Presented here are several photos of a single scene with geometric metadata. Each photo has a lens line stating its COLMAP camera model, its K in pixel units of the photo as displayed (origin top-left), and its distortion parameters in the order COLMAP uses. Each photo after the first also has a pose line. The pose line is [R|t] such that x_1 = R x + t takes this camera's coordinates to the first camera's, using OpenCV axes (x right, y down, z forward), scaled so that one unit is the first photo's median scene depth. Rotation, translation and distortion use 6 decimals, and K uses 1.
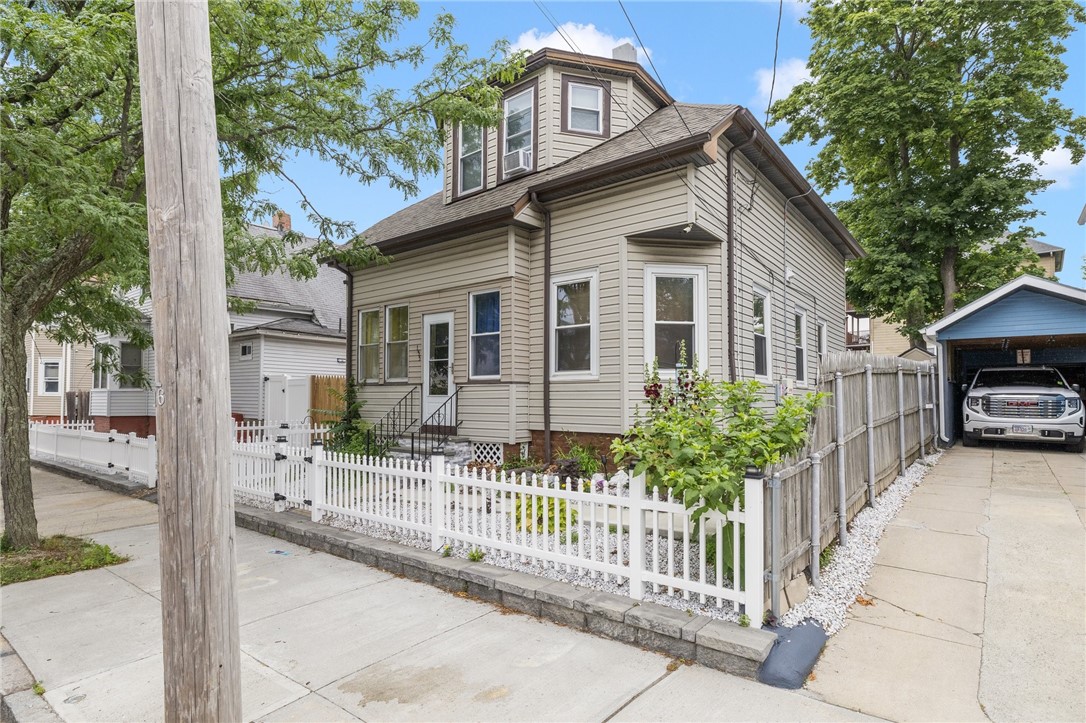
lens RADIAL K [[559.5, 0, 542.1], [0, 559.5, 395.3], [0, 0, 1]] dist [-0.002754, -0.000077]
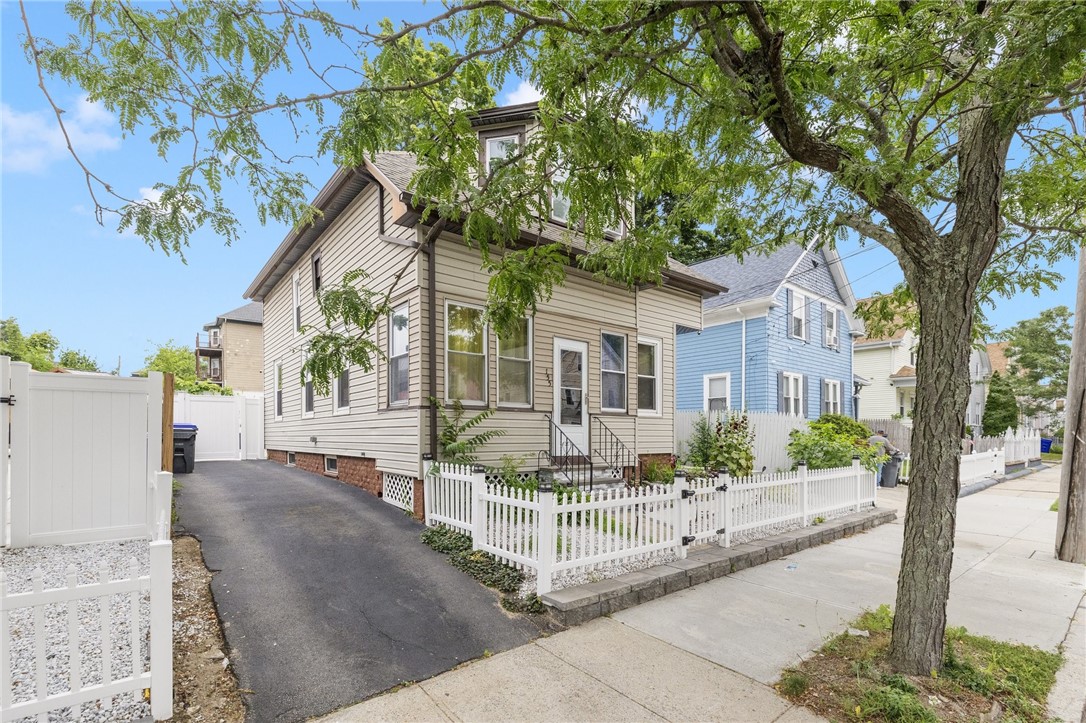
lens RADIAL K [[493.1, 0, 547.7], [0, 493.1, 439.8], [0, 0, 1]] dist [0.000250, 0.000012]
pose [[0.226606, -0.011454, 0.973919, -1.101318], [-0.010617, 0.999842, 0.014230, 0.015447], [-0.973929, -0.013565, 0.226448, 0.904970]]
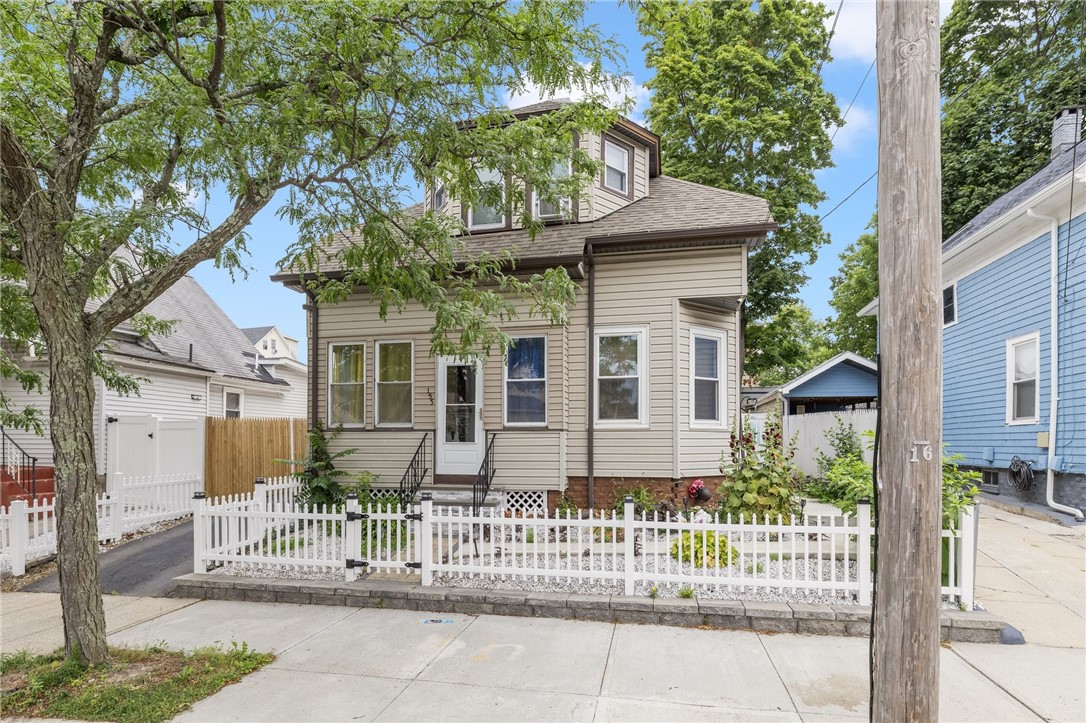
lens RADIAL K [[582.6, 0, 542.7], [0, 582.6, 450.8], [0, 0, 1]] dist [-0.000726, -0.000373]
pose [[0.897539, -0.009138, 0.440841, -0.524851], [-0.000288, 0.999773, 0.021309, -0.007456], [-0.440936, -0.019253, 0.897332, 0.070622]]
